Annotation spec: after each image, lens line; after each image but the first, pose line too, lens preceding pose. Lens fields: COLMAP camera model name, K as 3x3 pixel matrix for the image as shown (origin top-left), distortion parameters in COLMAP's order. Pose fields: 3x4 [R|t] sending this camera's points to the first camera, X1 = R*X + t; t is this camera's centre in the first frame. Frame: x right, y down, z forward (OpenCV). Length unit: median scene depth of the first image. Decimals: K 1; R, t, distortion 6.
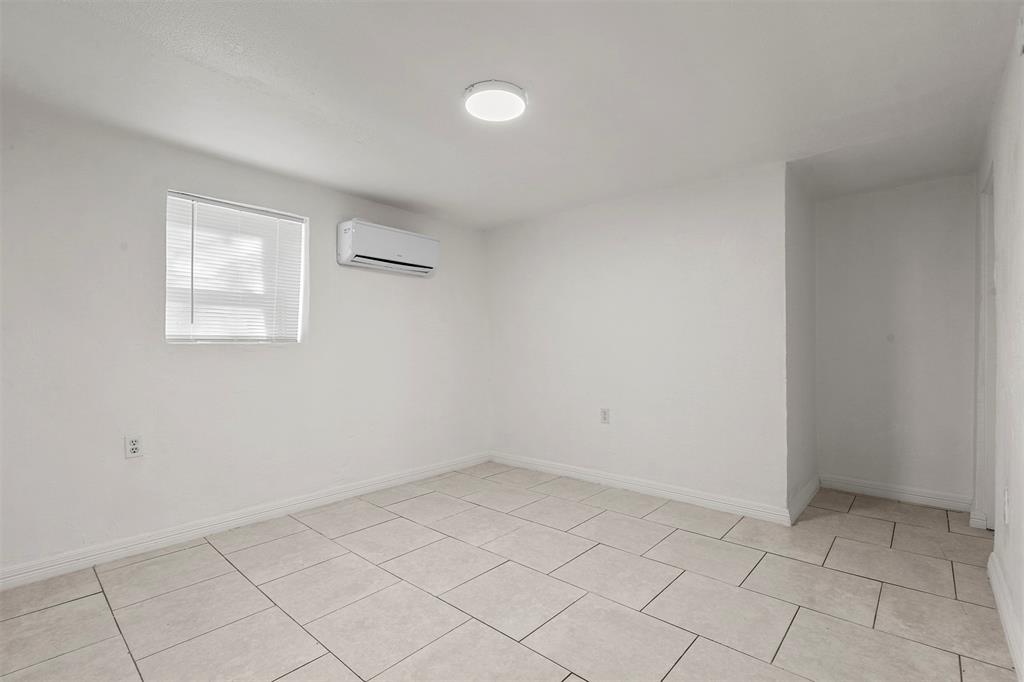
lens RADIAL K [[466.2, 0, 514.0], [0, 466.2, 346.8], [0, 0, 1]] dist [-0.000238, -0.000021]
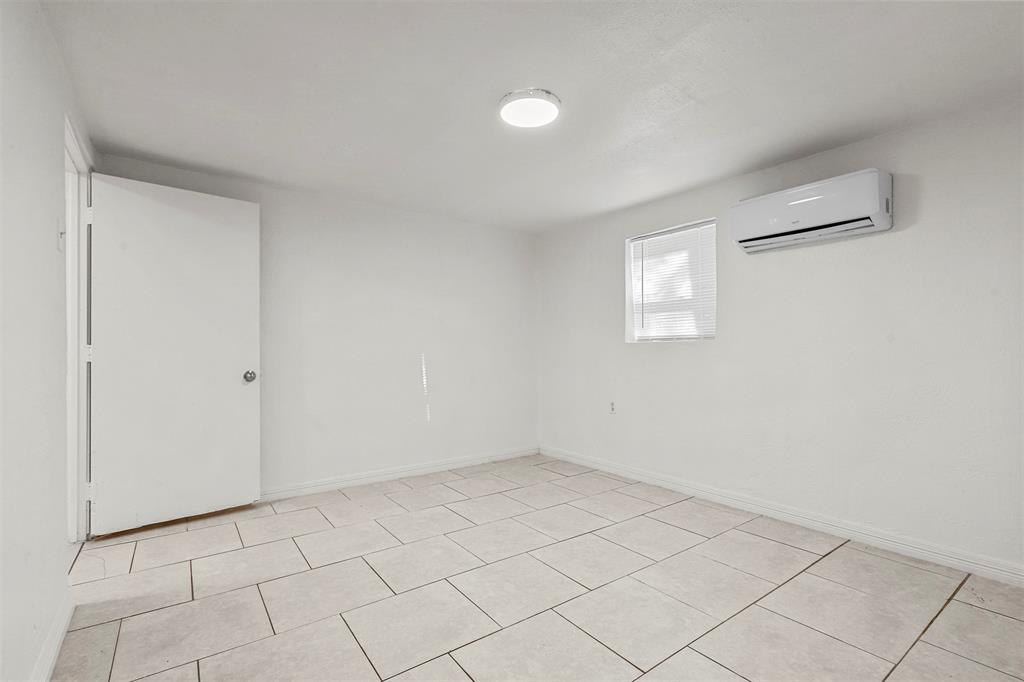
lens RADIAL K [[464.5, 0, 511.8], [0, 464.5, 344.9], [0, 0, 1]] dist [0.000106, -0.000169]
pose [[-0.215484, -0.005195, -0.976494, 0.696945], [0.007719, 0.999946, -0.007023, 0.006899], [0.976477, -0.009051, -0.215432, 0.842903]]
